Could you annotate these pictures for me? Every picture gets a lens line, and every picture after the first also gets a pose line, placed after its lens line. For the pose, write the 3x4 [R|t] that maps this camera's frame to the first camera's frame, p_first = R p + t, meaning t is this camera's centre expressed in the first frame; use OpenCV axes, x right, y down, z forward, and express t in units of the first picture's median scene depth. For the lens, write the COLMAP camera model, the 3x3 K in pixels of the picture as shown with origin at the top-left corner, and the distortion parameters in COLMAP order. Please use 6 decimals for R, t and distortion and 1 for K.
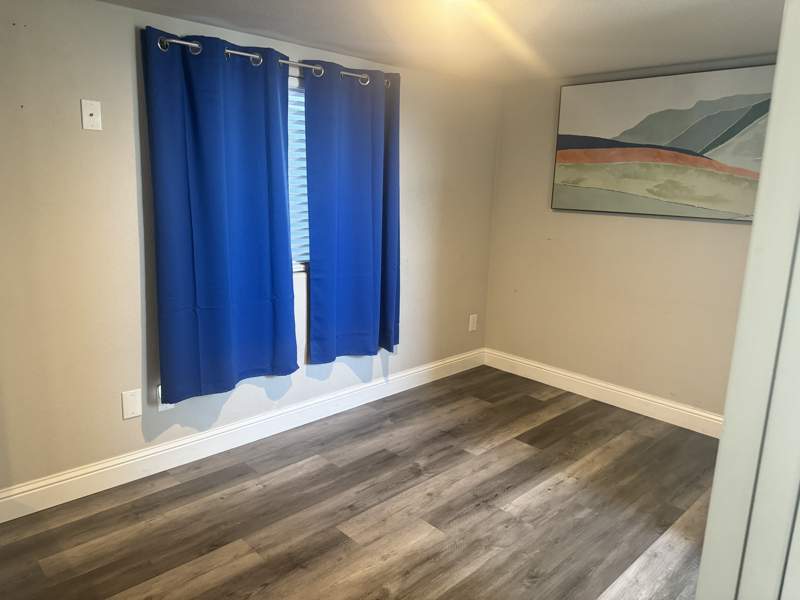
lens RADIAL K [[559.3, 0, 400.0], [0, 559.3, 300.0], [0, 0, 1]] dist [0.054119, -0.149144]
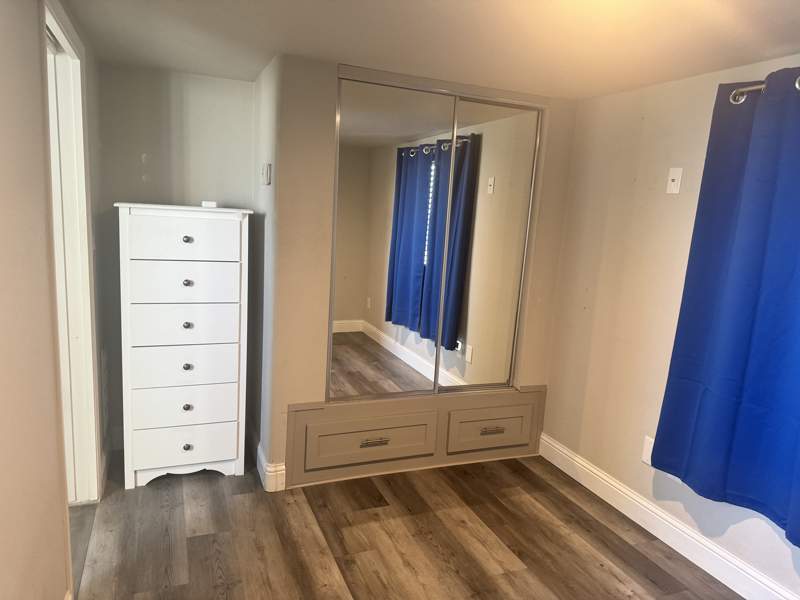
lens RADIAL K [[559.3, 0, 400.0], [0, 559.3, 300.0], [0, 0, 1]] dist [0.054119, -0.149144]
pose [[-0.359682, 0.111002, -0.926449, 0.692063], [-0.265439, 0.939702, 0.215643, -0.199919], [0.894523, 0.323479, -0.308530, 0.914970]]
